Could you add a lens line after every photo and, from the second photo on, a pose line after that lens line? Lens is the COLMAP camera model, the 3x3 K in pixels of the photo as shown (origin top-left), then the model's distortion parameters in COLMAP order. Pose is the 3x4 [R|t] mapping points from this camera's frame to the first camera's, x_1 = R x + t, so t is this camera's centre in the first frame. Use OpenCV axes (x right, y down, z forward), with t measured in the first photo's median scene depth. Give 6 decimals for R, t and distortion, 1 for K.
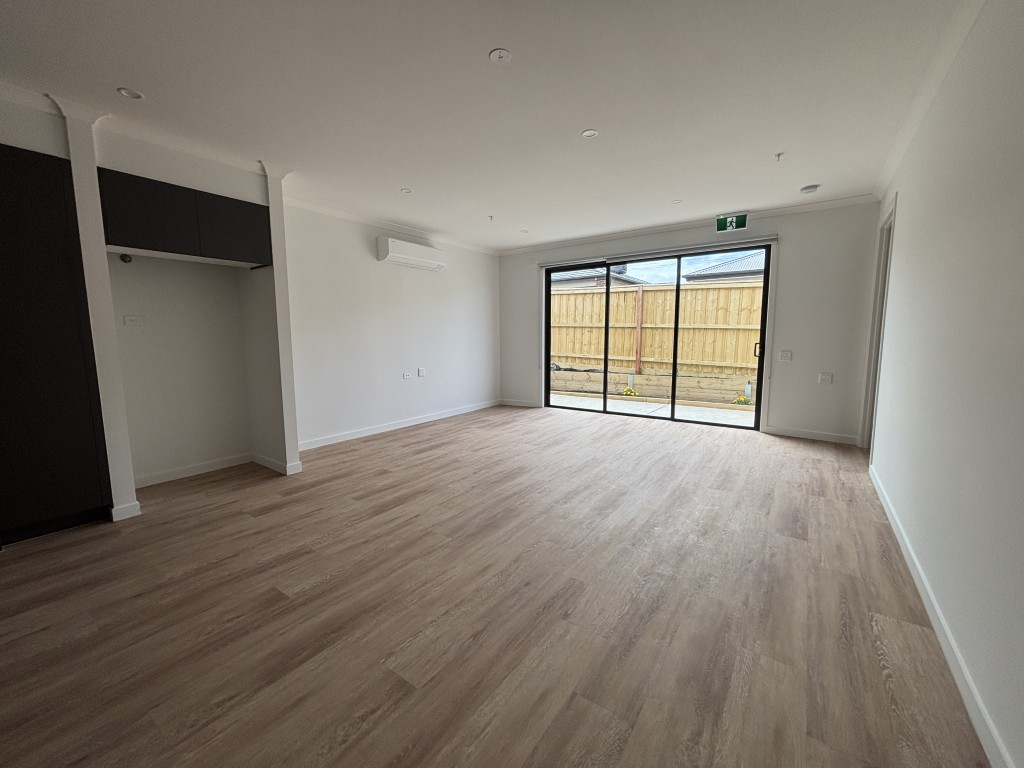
lens RADIAL K [[418.3, 0, 510.3], [0, 418.3, 383.8], [0, 0, 1]] dist [0.000505, 0.000633]
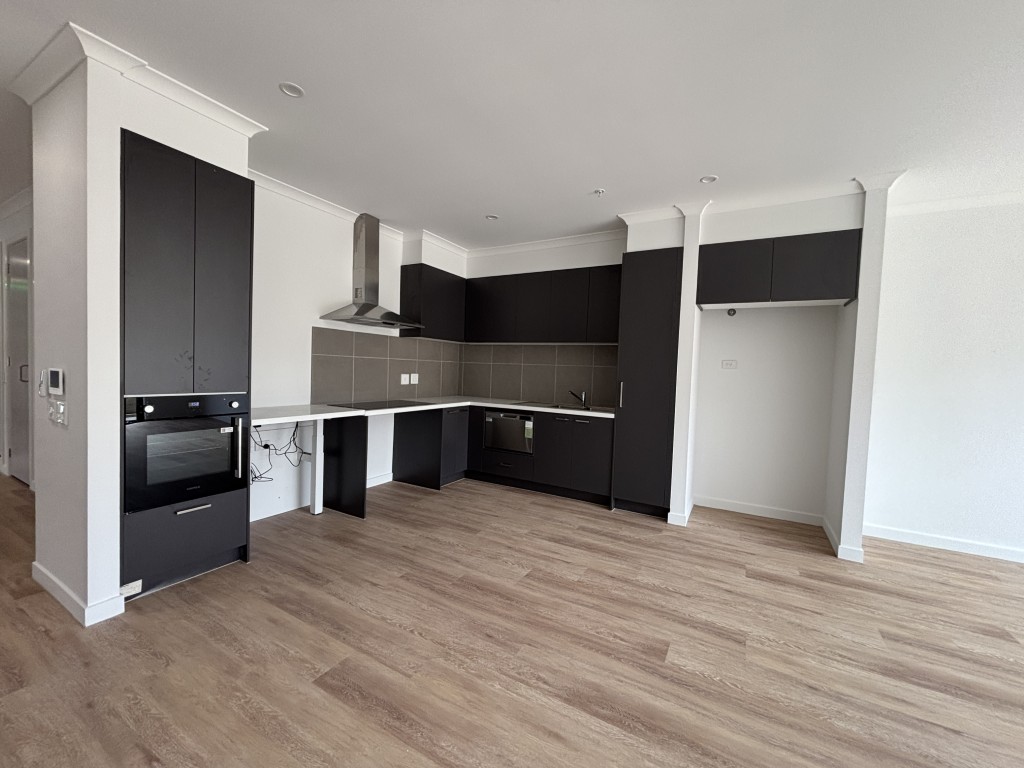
lens RADIAL K [[418.3, 0, 510.3], [0, 418.3, 383.8], [0, 0, 1]] dist [0.000505, 0.000633]
pose [[0.100571, 0.047812, -0.993780, 0.146208], [-0.150024, 0.988153, 0.032359, -0.033011], [0.983554, 0.145836, 0.106553, 0.212279]]
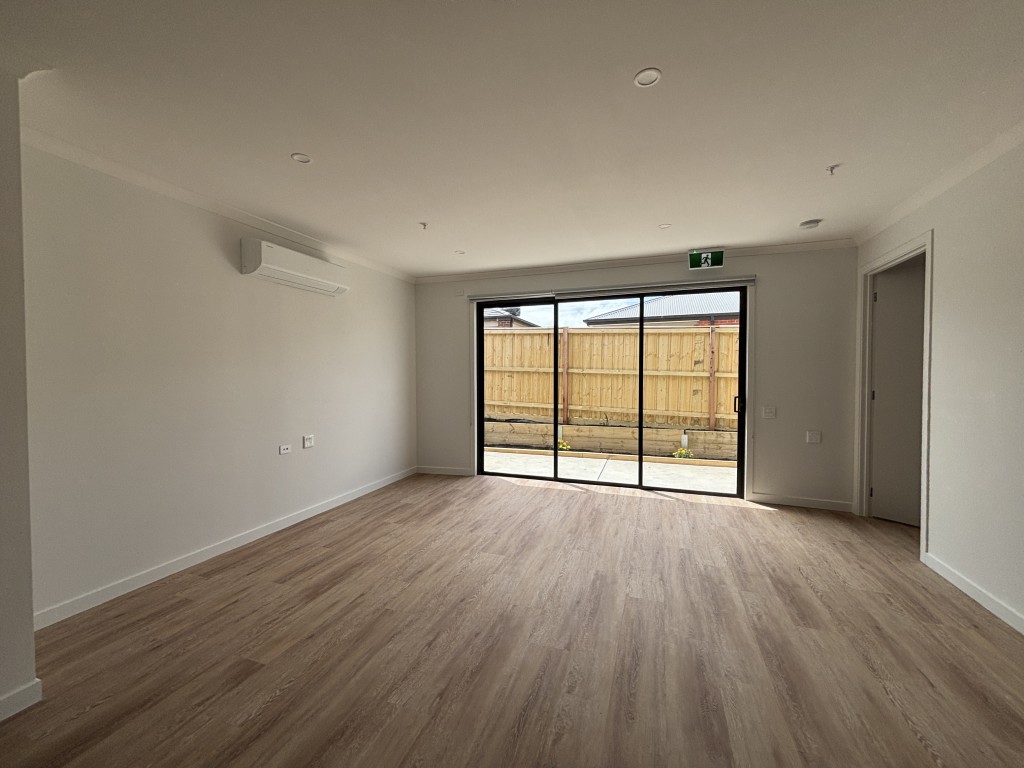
lens RADIAL K [[411.2, 0, 508.9], [0, 411.2, 384.1], [0, 0, 1]] dist [-0.001068, -0.000062]
pose [[0.961032, -0.003297, 0.276416, -0.110130], [0.028408, 0.995813, -0.086889, -0.068753], [-0.274973, 0.091356, 0.957102, 0.341483]]
